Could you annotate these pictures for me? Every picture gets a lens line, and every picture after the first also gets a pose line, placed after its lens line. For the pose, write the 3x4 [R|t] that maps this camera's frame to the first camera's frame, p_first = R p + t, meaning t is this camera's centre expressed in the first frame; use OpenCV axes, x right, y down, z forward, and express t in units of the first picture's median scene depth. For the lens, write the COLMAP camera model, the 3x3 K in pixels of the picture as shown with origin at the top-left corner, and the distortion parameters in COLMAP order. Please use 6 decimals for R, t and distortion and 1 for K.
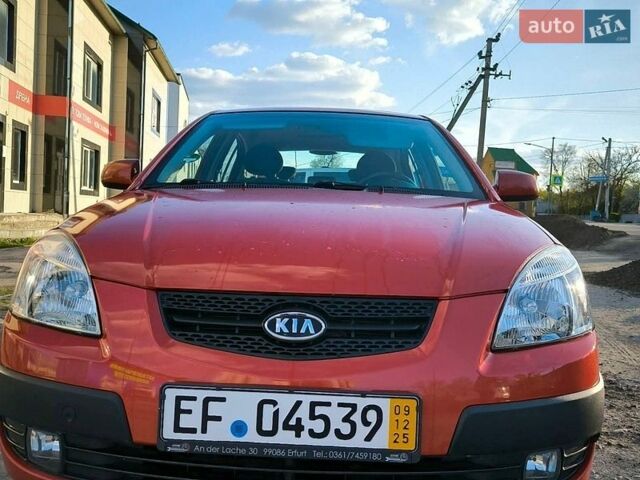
lens RADIAL K [[546.0, 0, 323.7], [0, 546.0, 226.5], [0, 0, 1]] dist [0.011262, -0.002099]
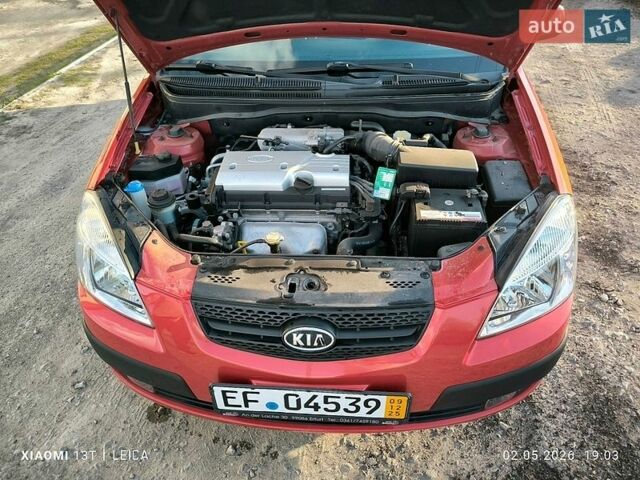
lens RADIAL K [[425.3, 0, 321.2], [0, 425.3, 223.3], [0, 0, 1]] dist [0.012399, -0.002987]
pose [[0.996910, -0.014717, -0.077159, 0.049478], [0.056717, 0.814447, 0.577459, -0.560962], [0.054343, -0.580051, 0.812765, 0.396311]]
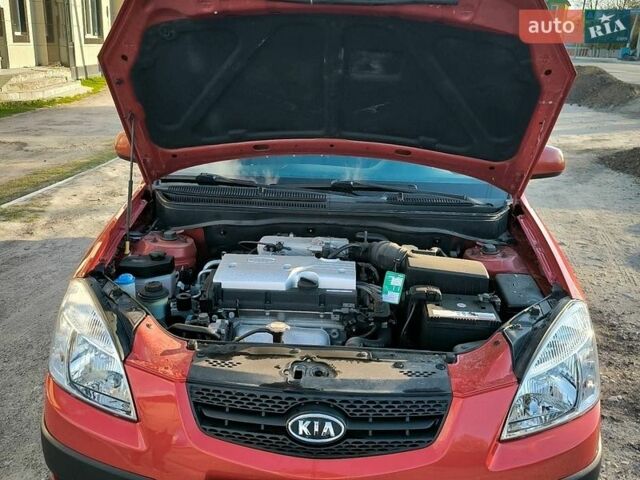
lens RADIAL K [[546.0, 0, 323.7], [0, 546.0, 226.5], [0, 0, 1]] dist [0.011262, -0.002099]
pose [[0.999663, 0.010401, -0.023779, -0.017139], [-0.004149, 0.968449, 0.249176, -0.470711], [0.025621, -0.248994, 0.968166, 0.061217]]
